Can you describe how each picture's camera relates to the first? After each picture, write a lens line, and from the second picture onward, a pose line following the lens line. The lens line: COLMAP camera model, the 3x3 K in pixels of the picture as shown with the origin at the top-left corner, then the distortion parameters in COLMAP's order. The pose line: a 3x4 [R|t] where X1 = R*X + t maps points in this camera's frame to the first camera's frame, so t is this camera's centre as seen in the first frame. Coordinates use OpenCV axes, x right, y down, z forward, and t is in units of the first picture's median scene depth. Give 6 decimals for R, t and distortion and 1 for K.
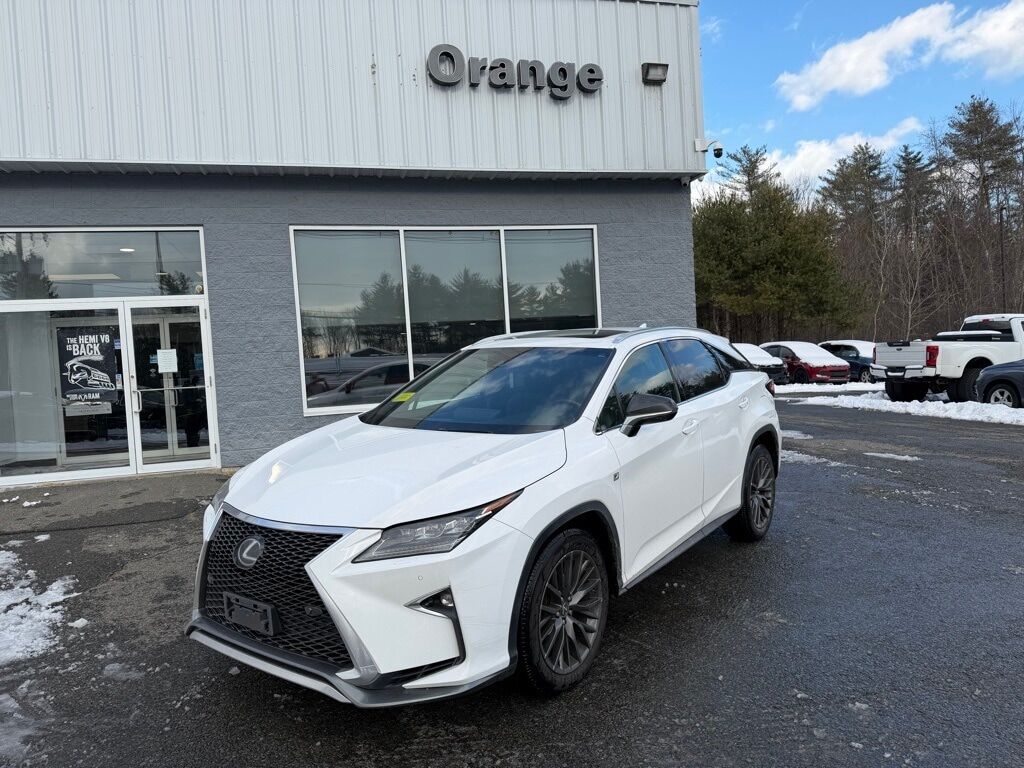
lens RADIAL K [[713.6, 0, 505.6], [0, 713.6, 388.3], [0, 0, 1]] dist [0.055318, -0.063504]
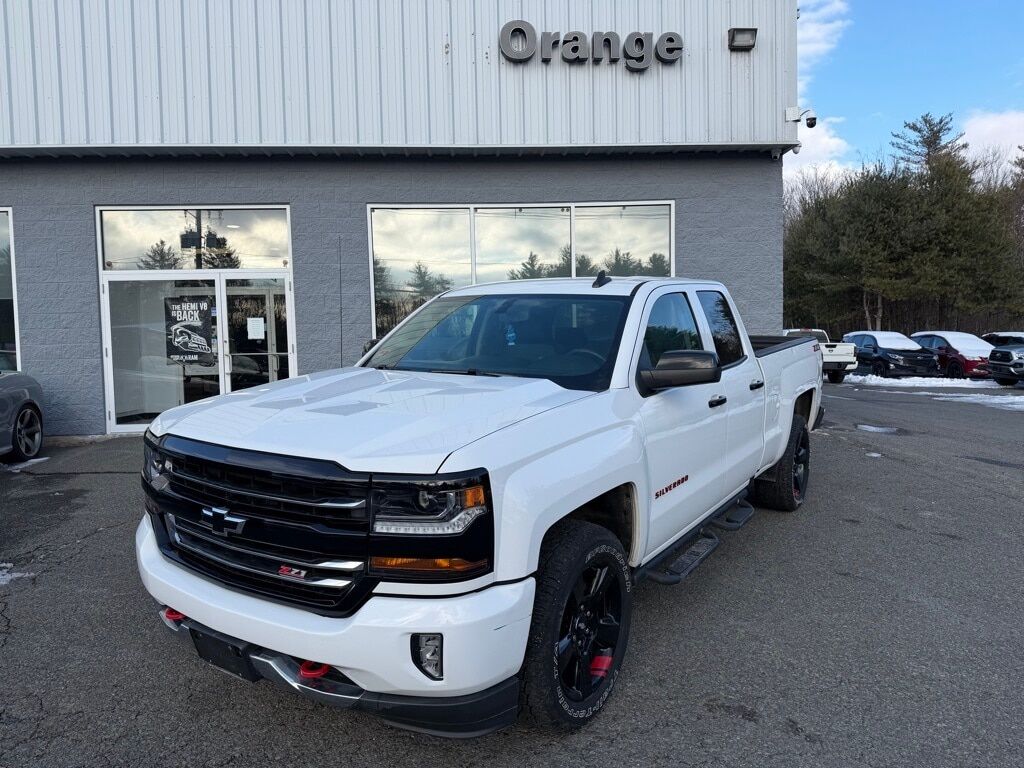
lens RADIAL K [[713.6, 0, 509.5], [0, 713.6, 388.7], [0, 0, 1]] dist [0.055318, -0.063504]
pose [[0.978873, 0.046892, -0.199021, 0.124787], [-0.041423, 0.998643, 0.031556, 0.003100], [0.200231, -0.022646, 0.979487, 0.003011]]
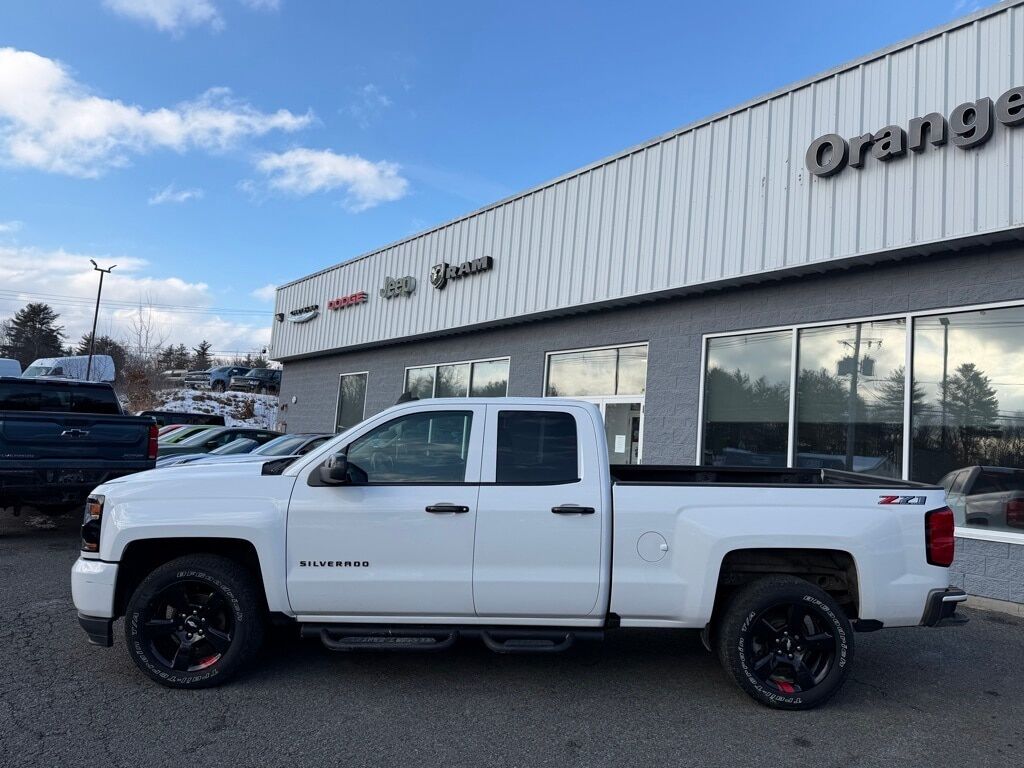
lens RADIAL K [[711.9, 0, 510.8], [0, 711.9, 381.6], [0, 0, 1]] dist [0.064634, -0.038432]
pose [[0.384896, -0.009658, -0.922909, 0.618548], [-0.125906, 0.990048, -0.062870, -0.041593], [0.914332, 0.140399, 0.379850, 0.292624]]
